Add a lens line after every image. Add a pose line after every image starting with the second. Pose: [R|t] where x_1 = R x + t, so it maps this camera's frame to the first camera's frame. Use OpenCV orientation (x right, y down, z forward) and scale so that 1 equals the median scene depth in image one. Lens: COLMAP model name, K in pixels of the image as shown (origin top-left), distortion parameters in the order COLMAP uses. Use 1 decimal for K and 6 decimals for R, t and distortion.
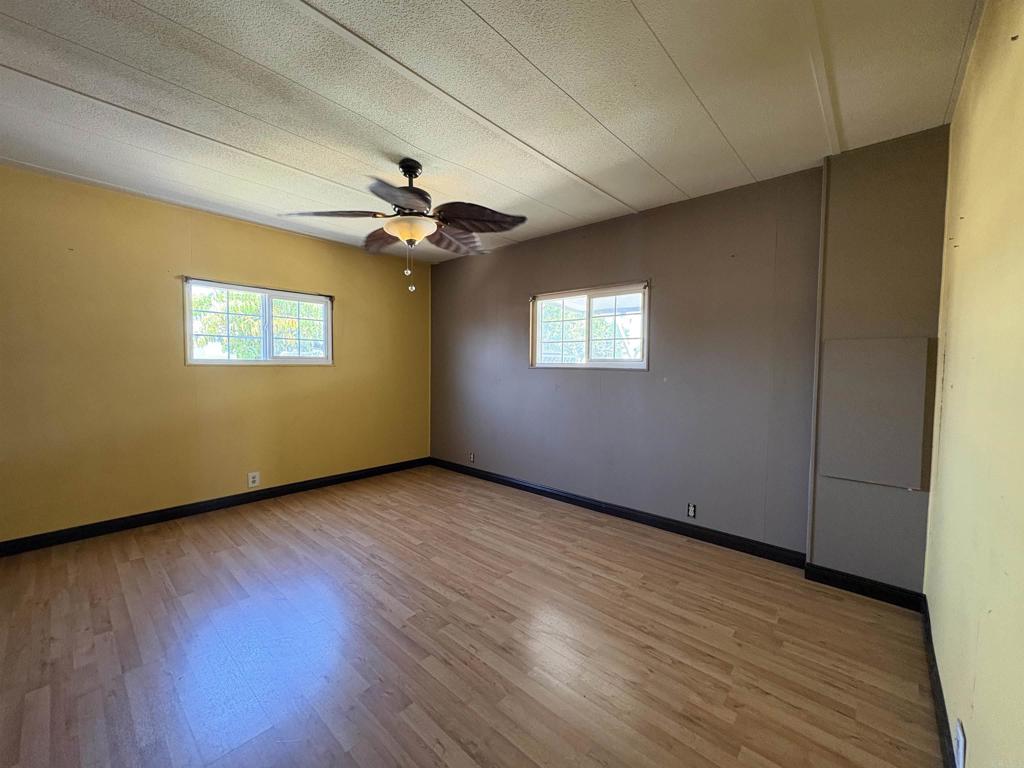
lens RADIAL K [[408.6, 0, 510.8], [0, 408.6, 384.0], [0, 0, 1]] dist [0.000749, 0.000507]
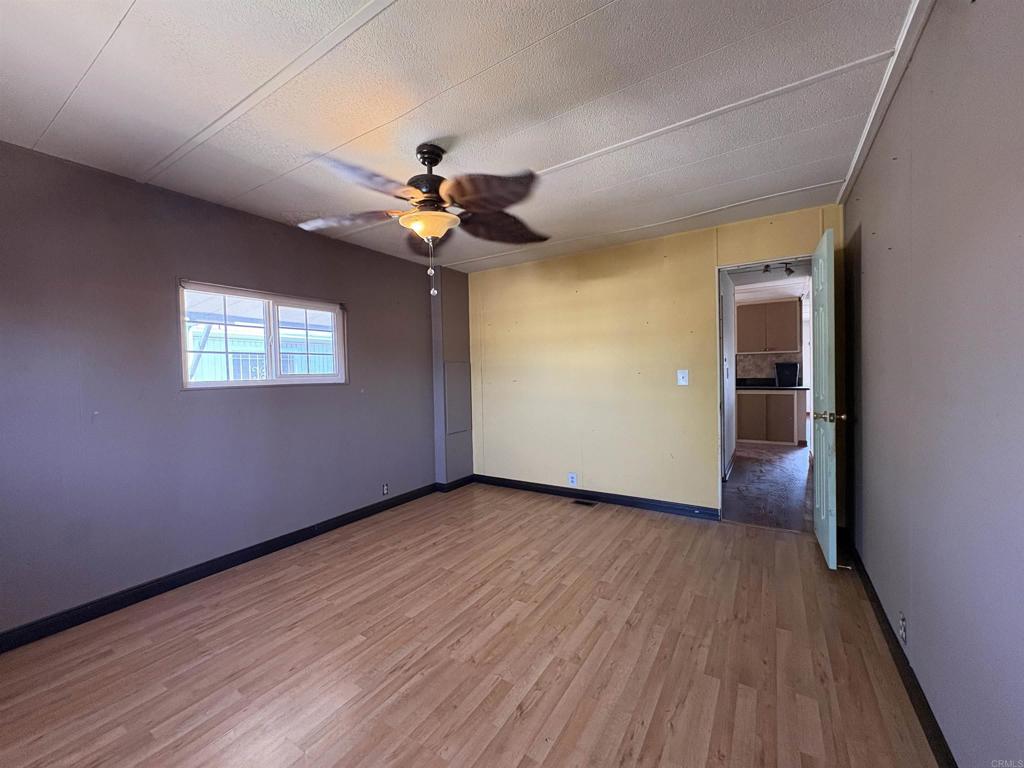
lens RADIAL K [[408.6, 0, 511.4], [0, 408.6, 382.8], [0, 0, 1]] dist [0.000749, 0.000507]
pose [[-0.163596, -0.026383, 0.986174, -0.859565], [0.074597, 0.996450, 0.039033, -0.047291], [-0.983703, 0.079951, -0.161048, 0.753160]]
